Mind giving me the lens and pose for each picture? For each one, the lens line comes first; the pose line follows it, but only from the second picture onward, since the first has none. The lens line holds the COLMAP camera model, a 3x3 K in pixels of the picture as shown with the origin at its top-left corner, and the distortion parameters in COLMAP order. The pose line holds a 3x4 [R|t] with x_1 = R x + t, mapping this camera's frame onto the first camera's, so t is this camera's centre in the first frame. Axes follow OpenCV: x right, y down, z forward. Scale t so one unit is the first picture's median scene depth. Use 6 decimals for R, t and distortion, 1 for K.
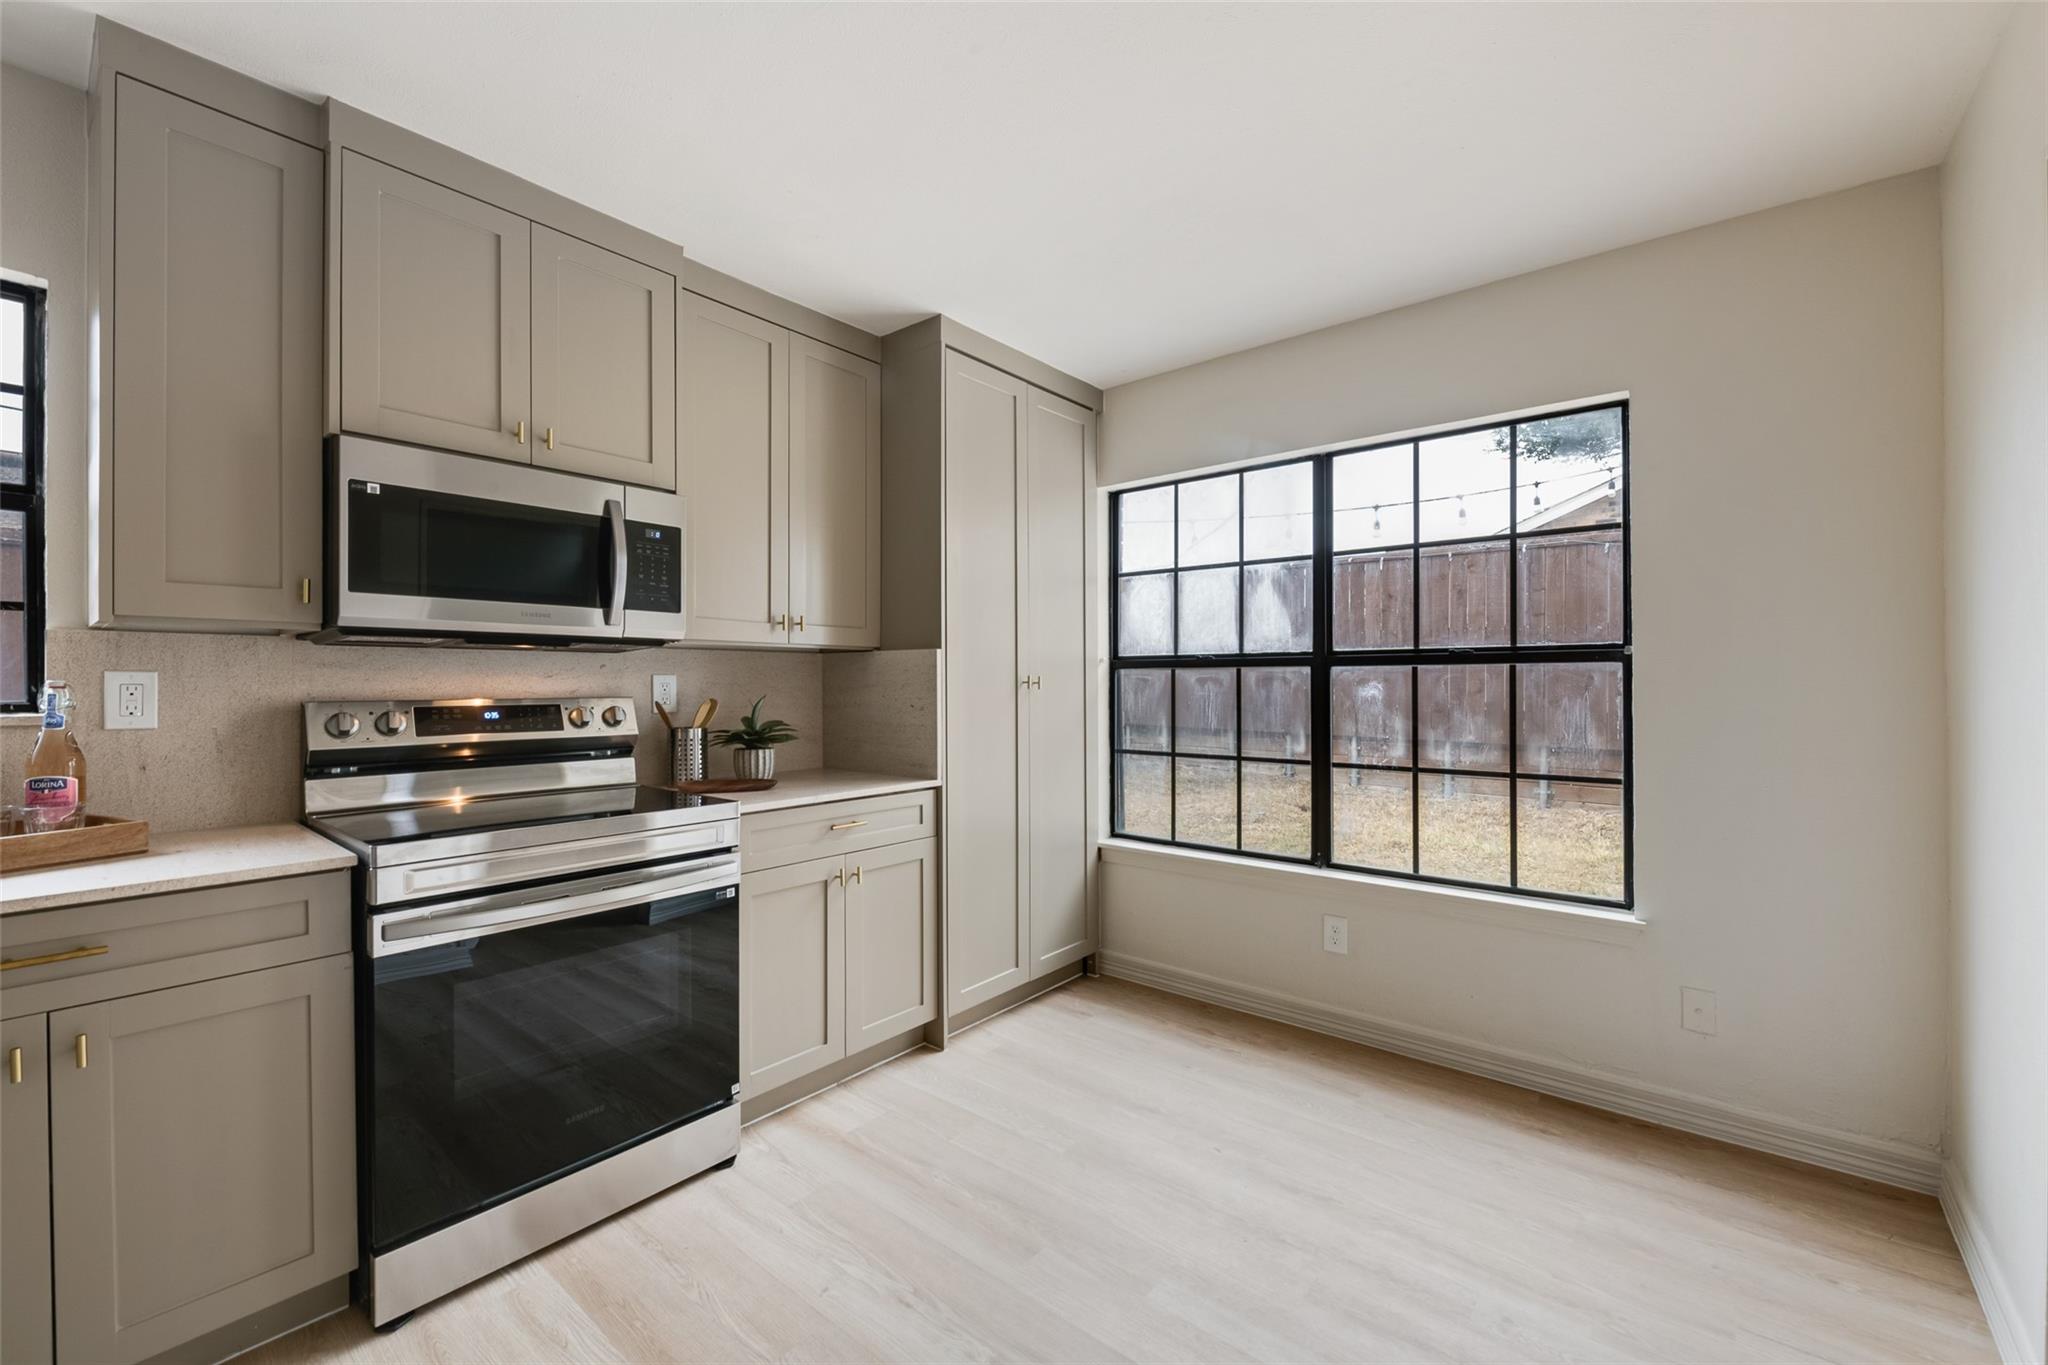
lens RADIAL K [[828.6, 0, 1023.5], [0, 828.6, 676.5], [0, 0, 1]] dist [-0.000358, -0.000231]
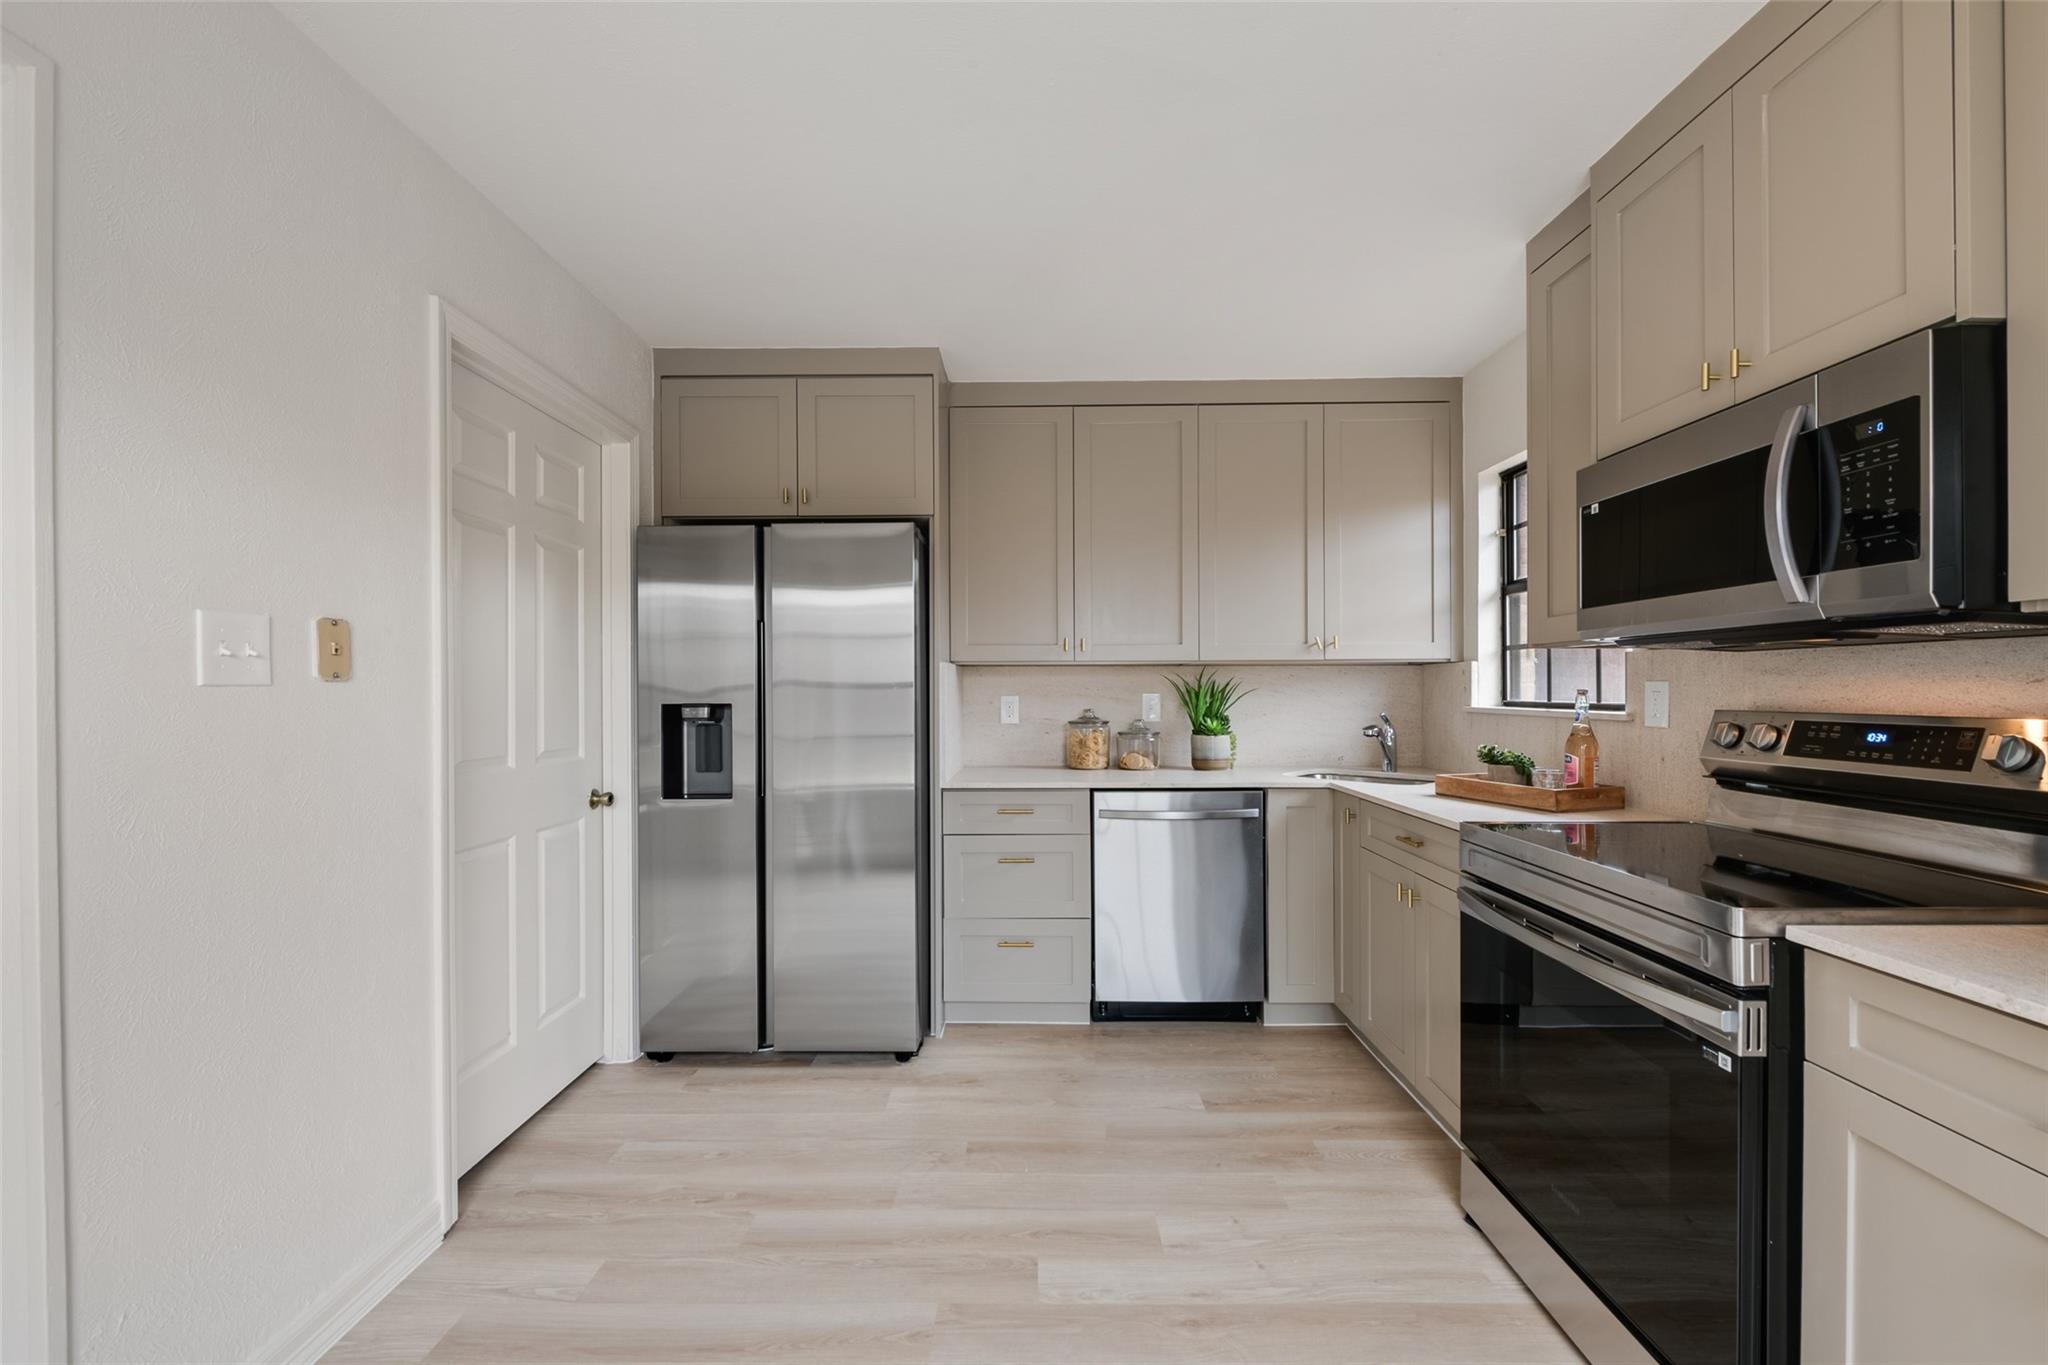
lens RADIAL K [[811.5, 0, 1024.0], [0, 811.5, 682.5], [0, 0, 1]] dist [-0.001514, -0.001133]
pose [[-0.780234, -0.002595, -0.625483, 0.315515], [0.007319, 0.999885, -0.013278, 0.003435], [0.625445, -0.014938, -0.780125, 0.967424]]
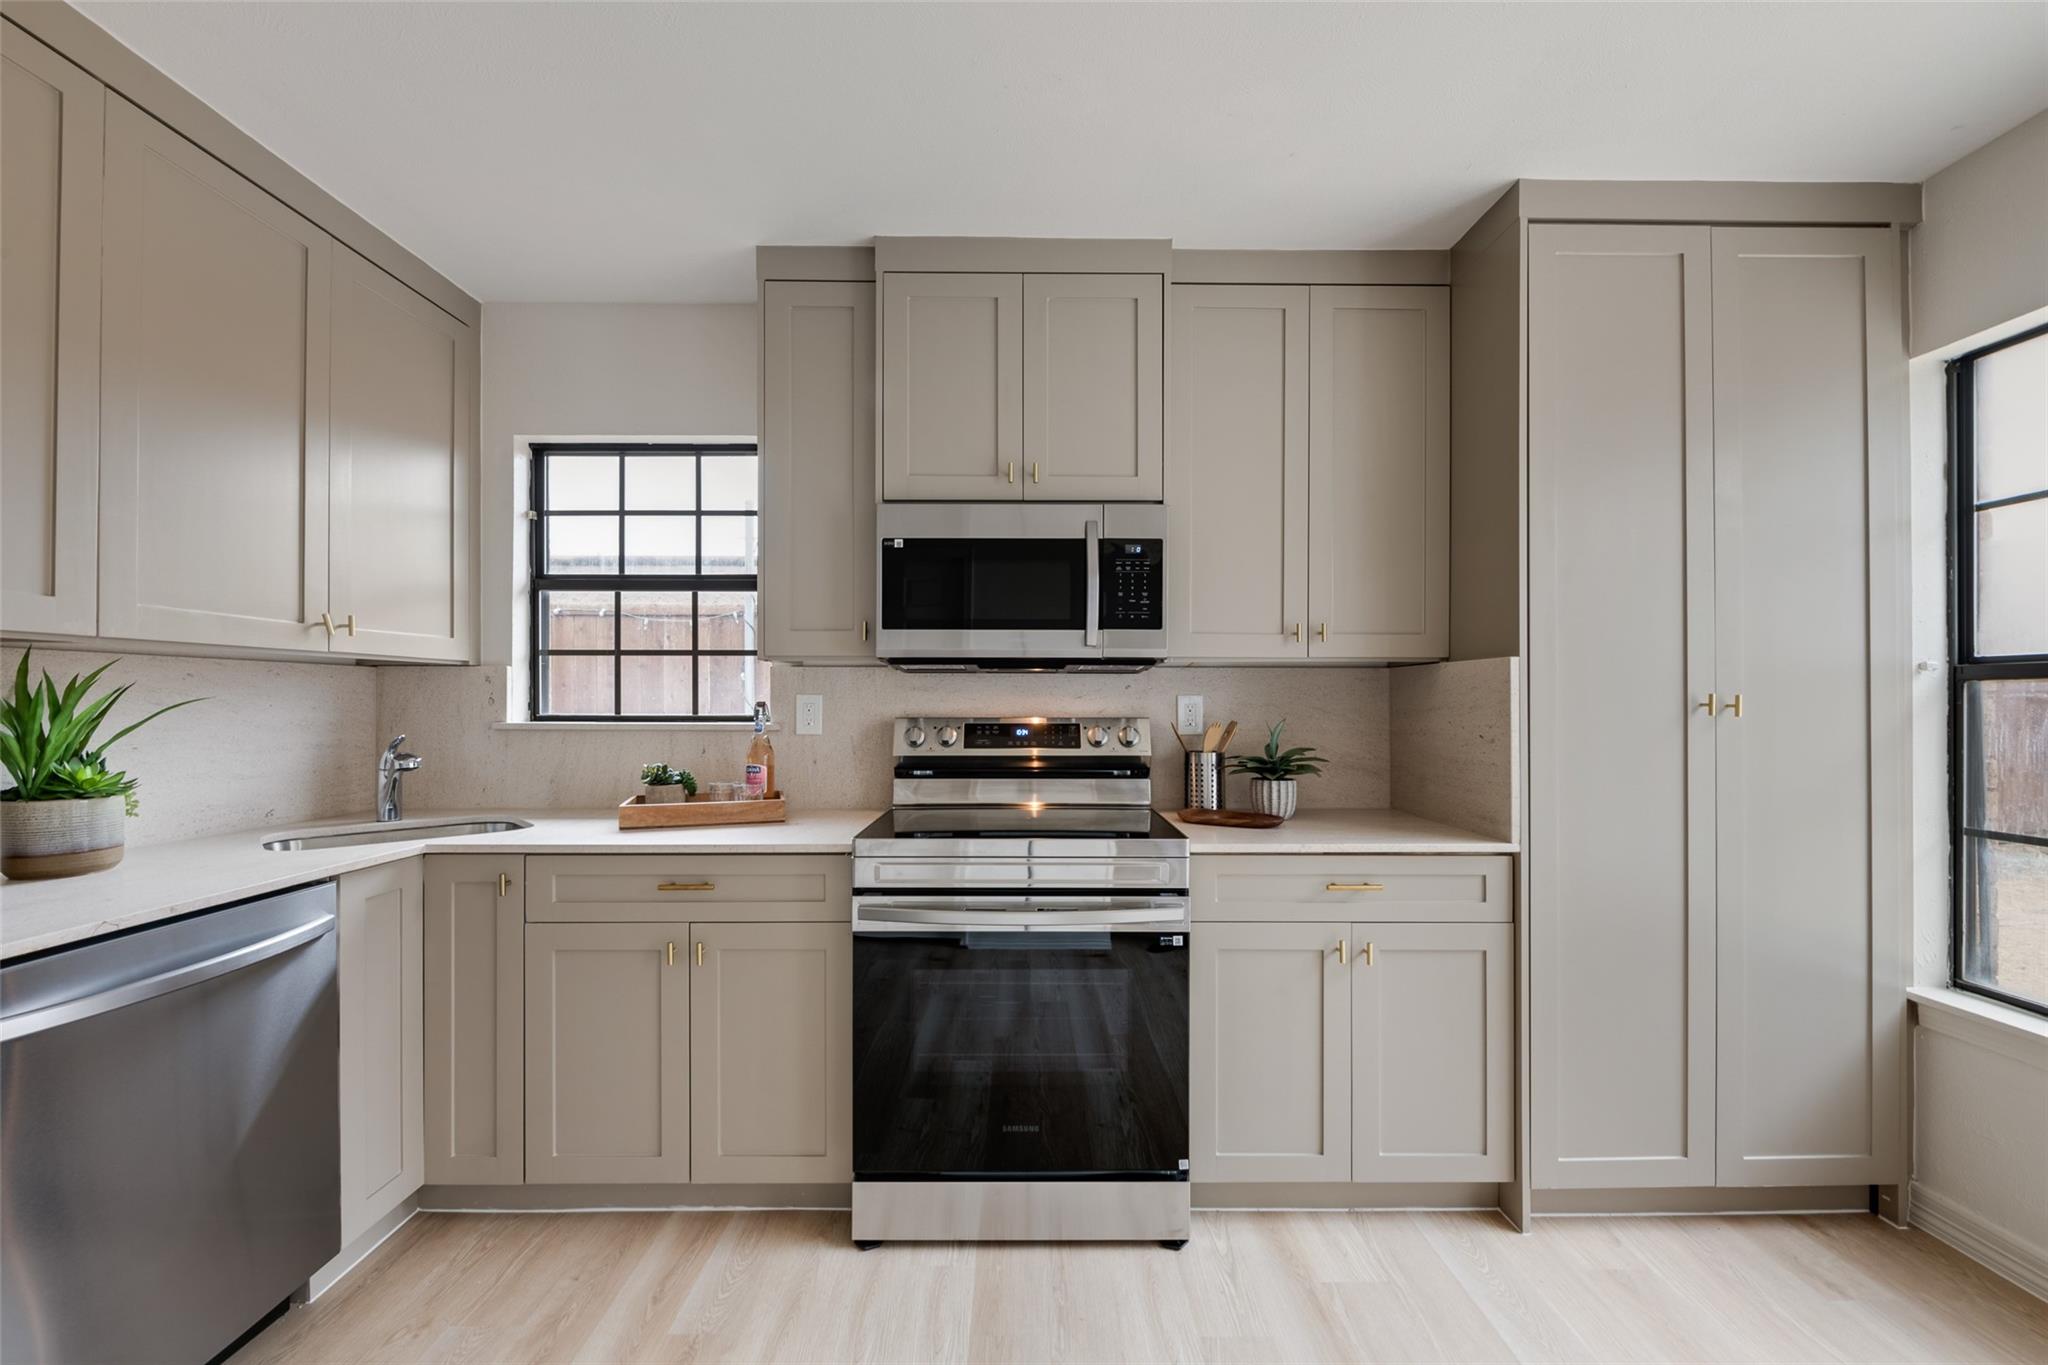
lens RADIAL K [[813.7, 0, 1029.1], [0, 813.7, 695.8], [0, 0, 1]] dist [0.001939, -0.004213]
pose [[0.643303, -0.004116, -0.765600, 0.179934], [0.002763, 0.999992, -0.003055, 0.000896], [0.765606, -0.000150, 0.643309, 0.271020]]
